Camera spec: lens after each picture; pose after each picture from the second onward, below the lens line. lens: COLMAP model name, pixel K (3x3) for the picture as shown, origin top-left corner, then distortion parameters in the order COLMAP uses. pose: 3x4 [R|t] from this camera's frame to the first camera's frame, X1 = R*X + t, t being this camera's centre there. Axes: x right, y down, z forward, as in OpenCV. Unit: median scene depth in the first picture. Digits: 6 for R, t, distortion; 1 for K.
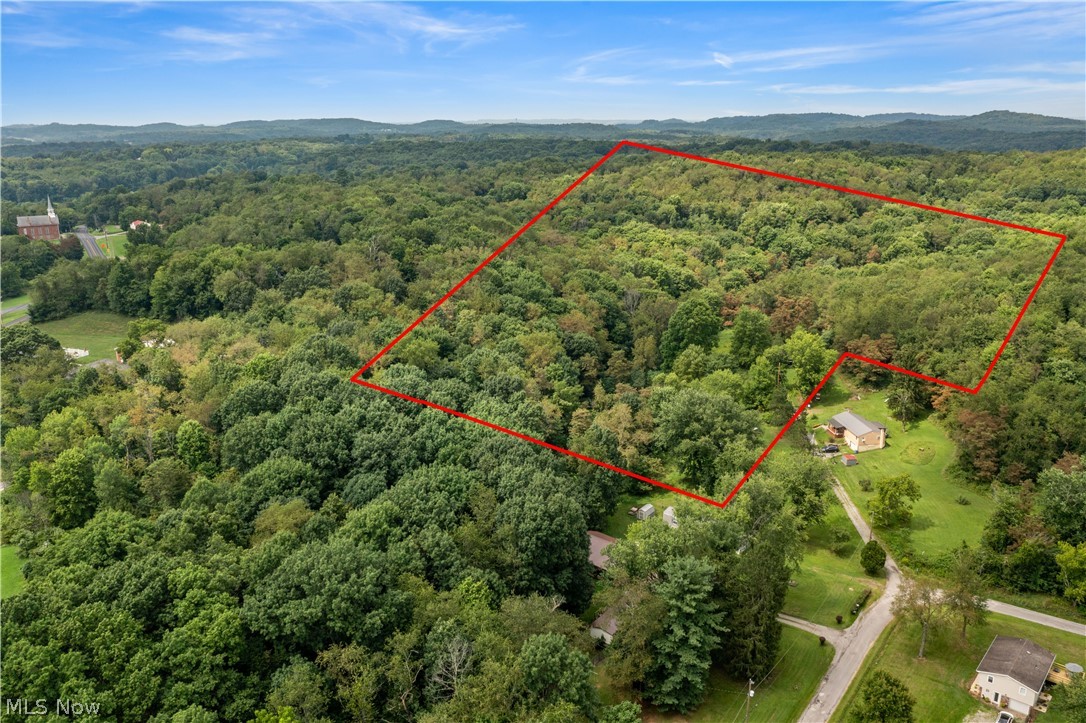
lens RADIAL K [[852.1, 0, 545.2], [0, 852.1, 362.6], [0, 0, 1]] dist [-0.024899, 0.006839]
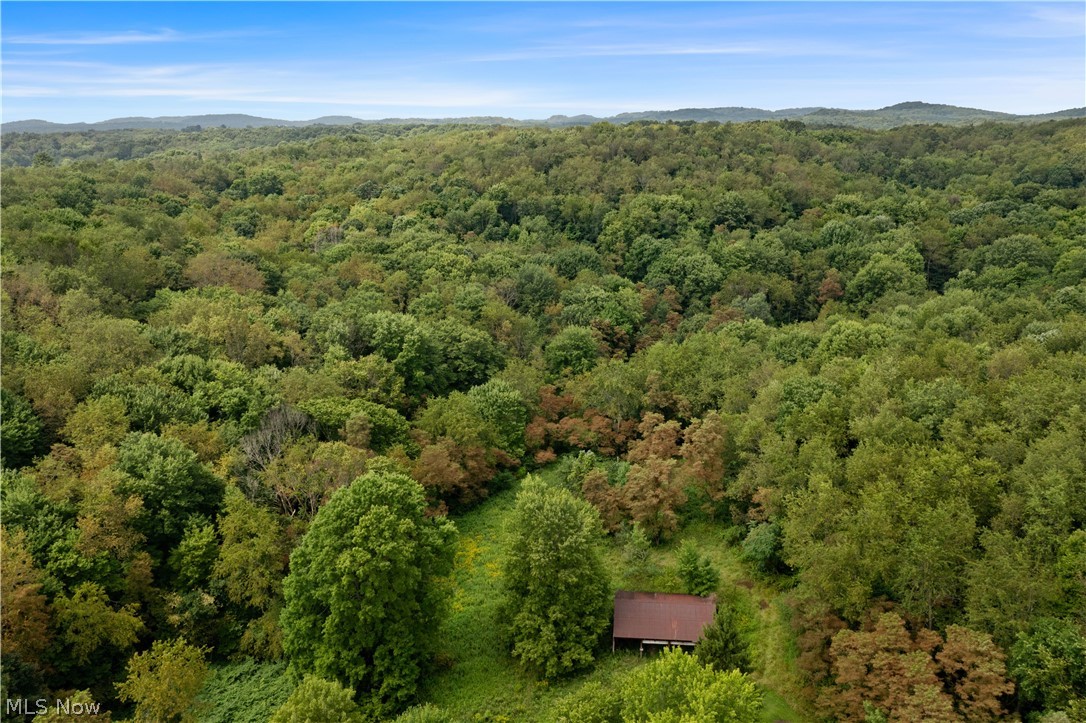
lens RADIAL K [[852.1, 0, 545.2], [0, 852.1, 362.6], [0, 0, 1]] dist [-0.024899, 0.006839]
pose [[0.995535, -0.026640, 0.090559, 0.171926], [0.026585, 0.999645, 0.001817, -0.095284], [-0.090576, 0.000598, 0.995889, 0.533595]]
